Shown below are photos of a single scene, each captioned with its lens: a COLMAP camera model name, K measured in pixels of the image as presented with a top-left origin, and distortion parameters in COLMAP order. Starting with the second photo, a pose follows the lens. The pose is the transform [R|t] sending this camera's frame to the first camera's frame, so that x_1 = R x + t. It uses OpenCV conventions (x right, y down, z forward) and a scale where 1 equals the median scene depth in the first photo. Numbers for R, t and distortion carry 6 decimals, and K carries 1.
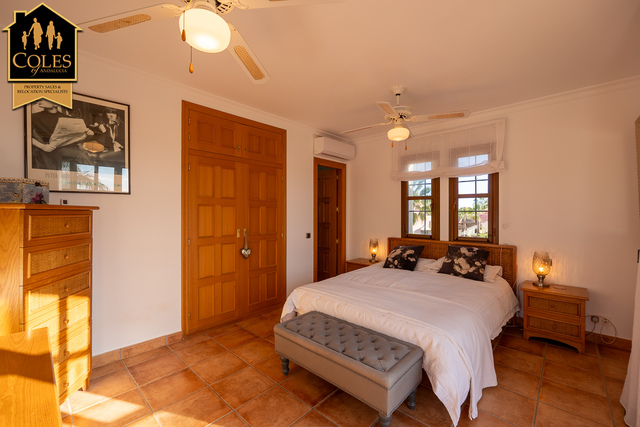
lens RADIAL K [[269.9, 0, 321.8], [0, 269.9, 212.6], [0, 0, 1]] dist [-0.001854, 0.000615]
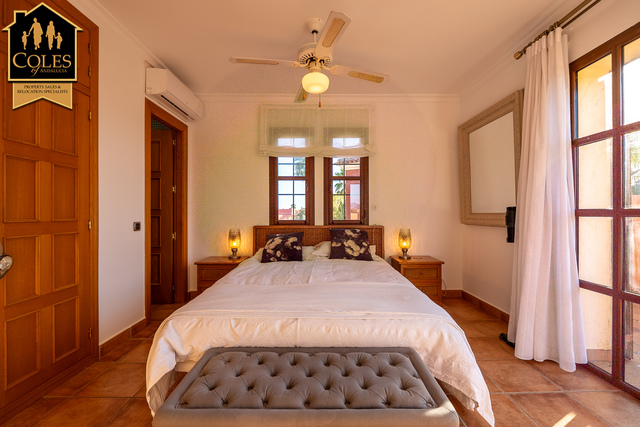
lens RADIAL K [[269.9, 0, 319.4], [0, 269.9, 213.8], [0, 0, 1]] dist [-0.001854, 0.000615]
pose [[0.734203, -0.003690, 0.678920, -0.181703], [0.001429, 0.999991, 0.003890, 0.063373], [-0.678928, -0.001886, 0.734202, 0.330757]]
